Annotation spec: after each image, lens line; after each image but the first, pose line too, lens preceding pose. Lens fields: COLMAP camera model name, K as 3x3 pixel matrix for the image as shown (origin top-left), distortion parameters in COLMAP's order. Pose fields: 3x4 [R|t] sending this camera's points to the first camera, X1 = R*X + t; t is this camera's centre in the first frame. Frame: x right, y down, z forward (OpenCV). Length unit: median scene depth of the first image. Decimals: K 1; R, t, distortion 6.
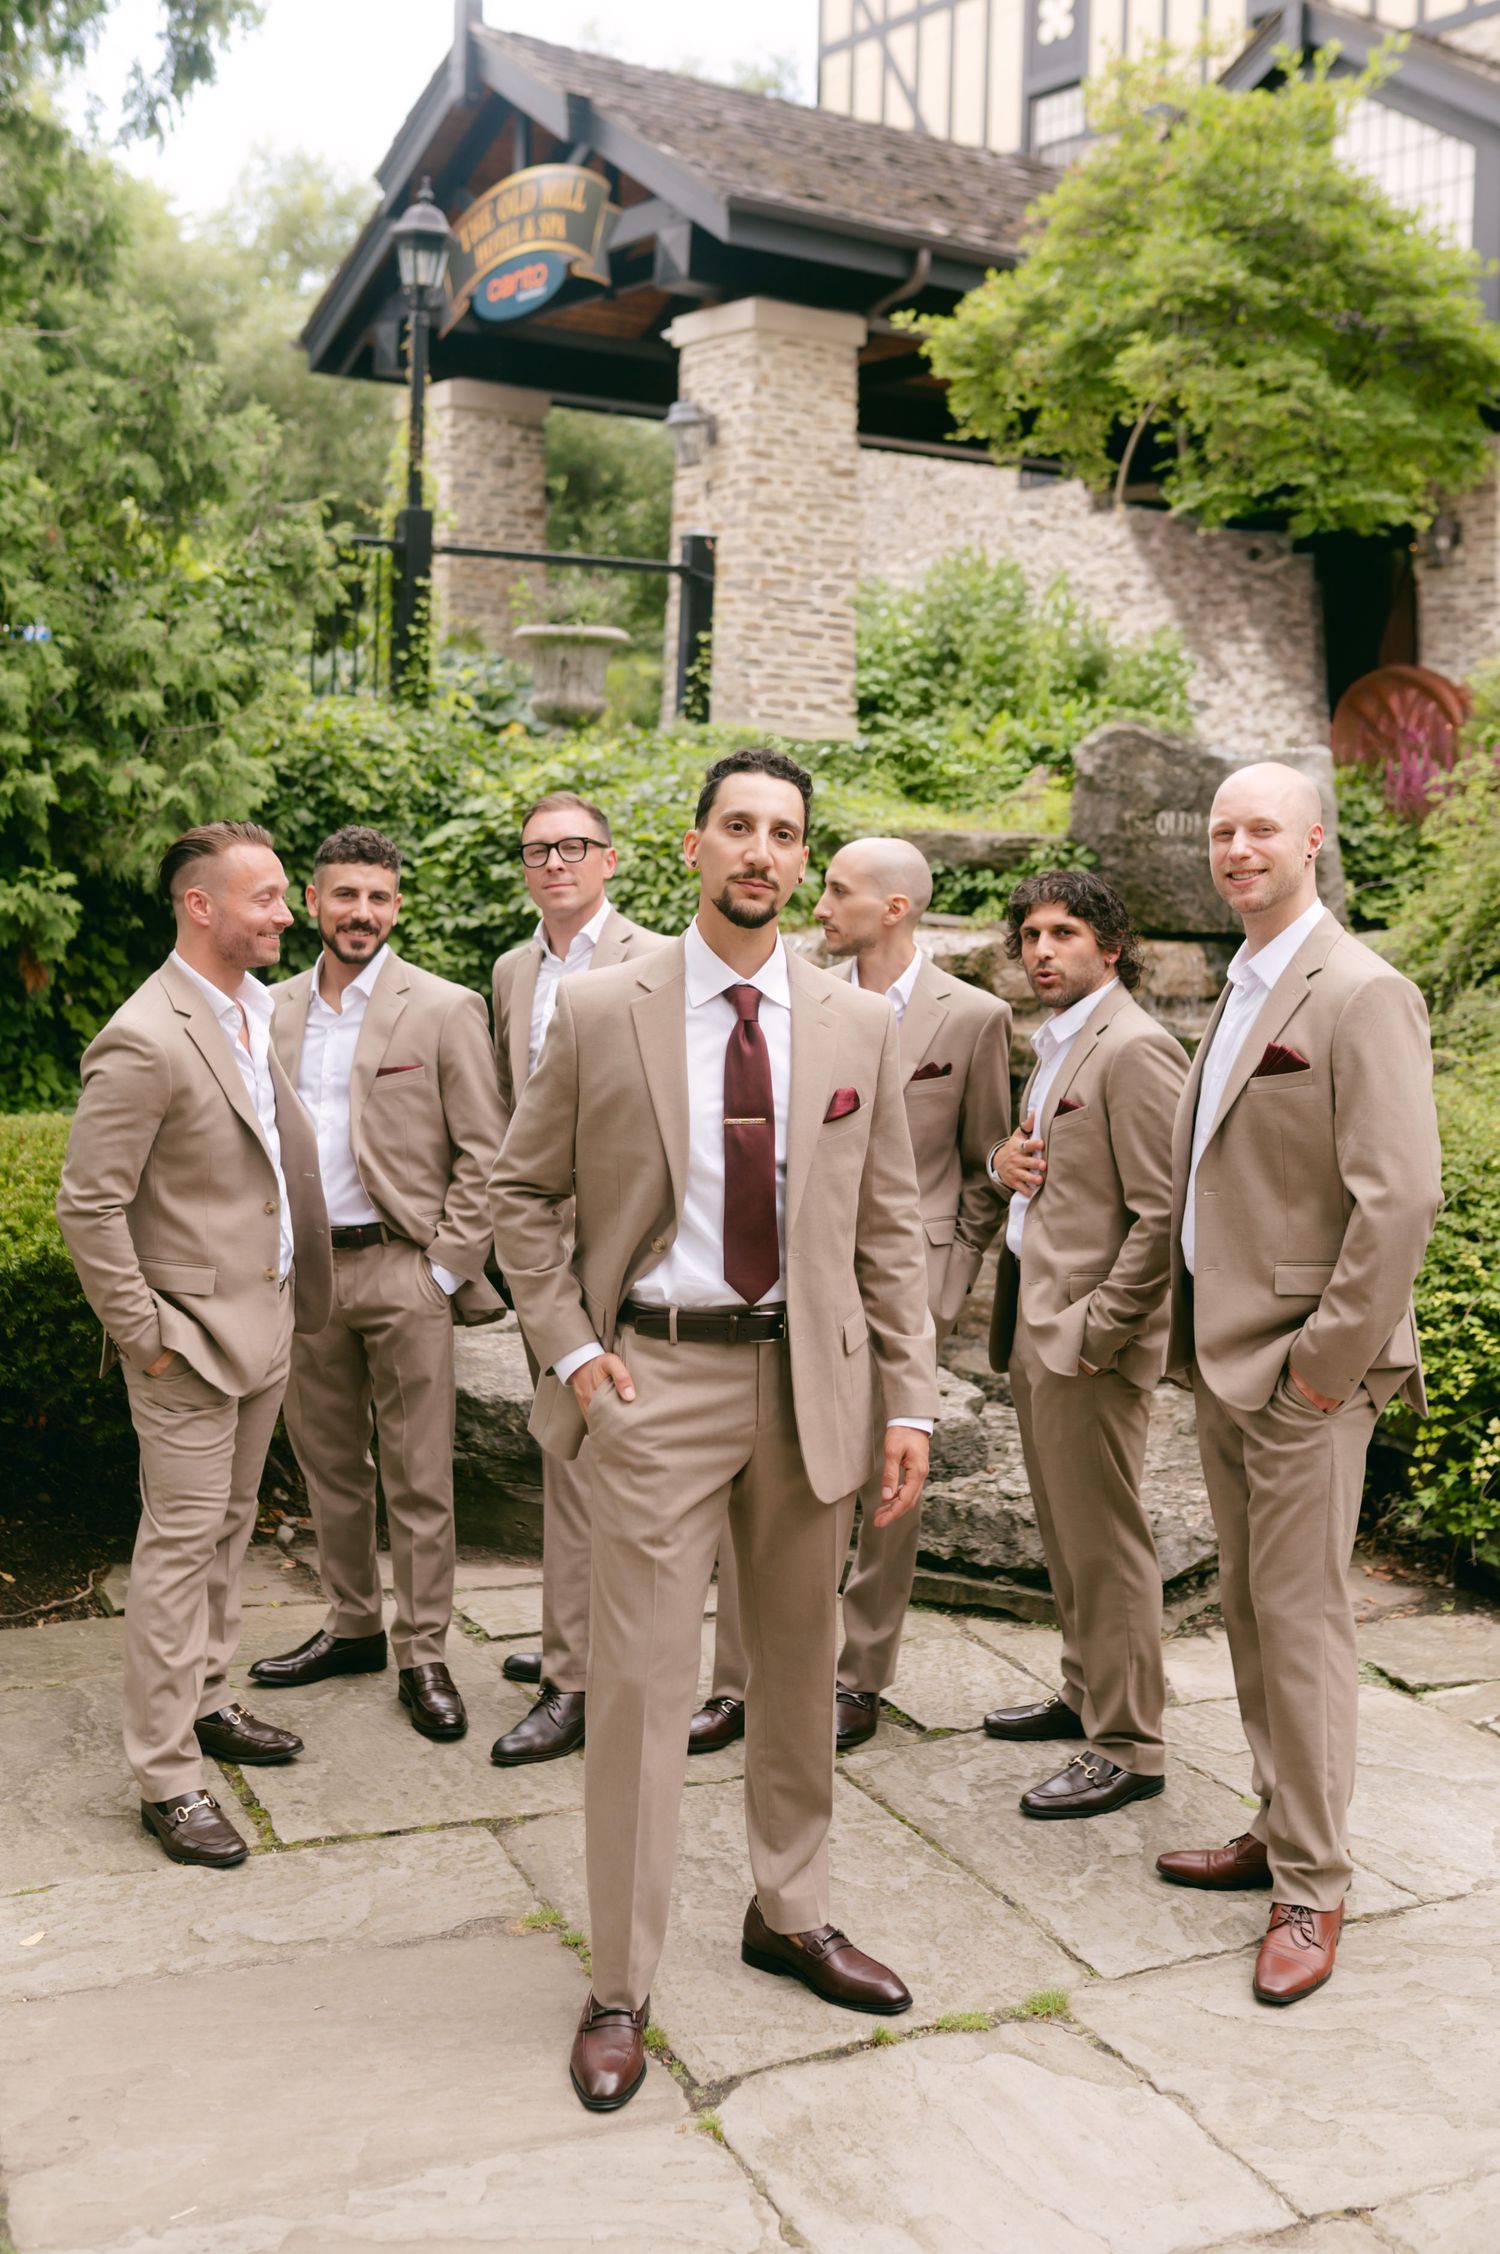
lens RADIAL K [[2278.9, 0, 647.2], [0, 2278.9, 1127.6], [0, 0, 1]] dist [-0.065864, 0.097530]
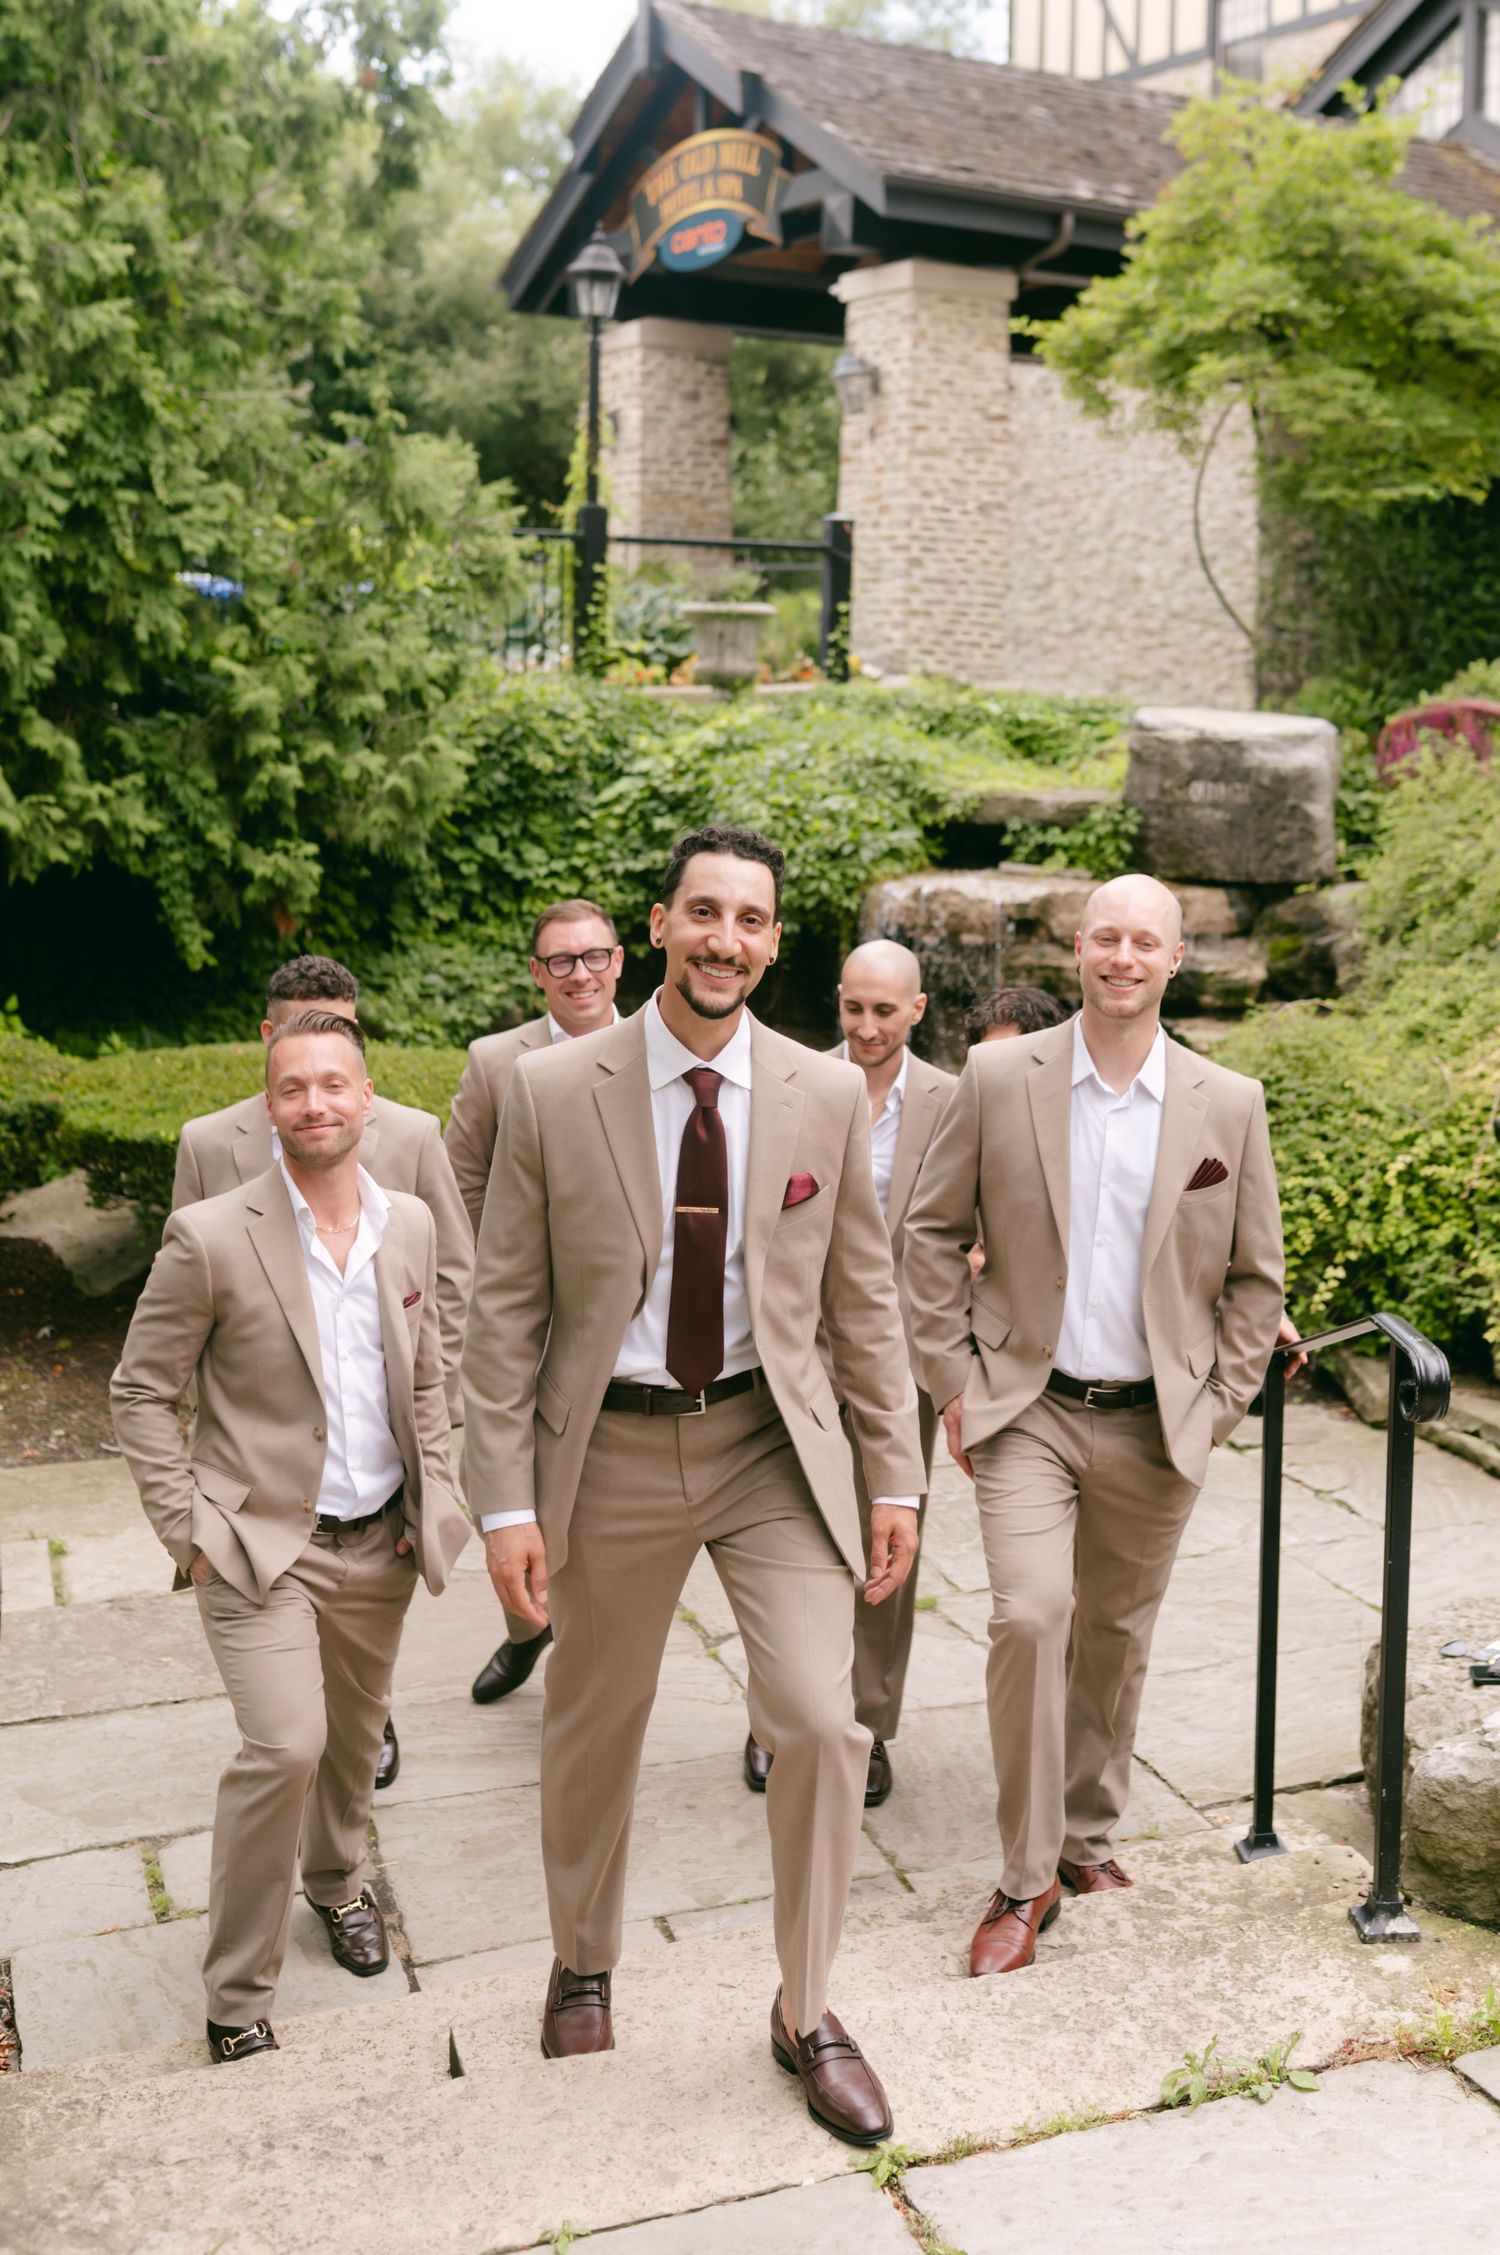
lens RADIAL K [[2345.7, 0, 750.0], [0, 2345.7, 1127.5], [0, 0, 1]] dist [-0.069956, 0.086789]
pose [[0.998660, 0.000281, -0.051753, 0.045124], [0.002615, 0.998434, 0.055880, -0.020601], [0.051688, -0.055940, 0.997095, -0.236911]]
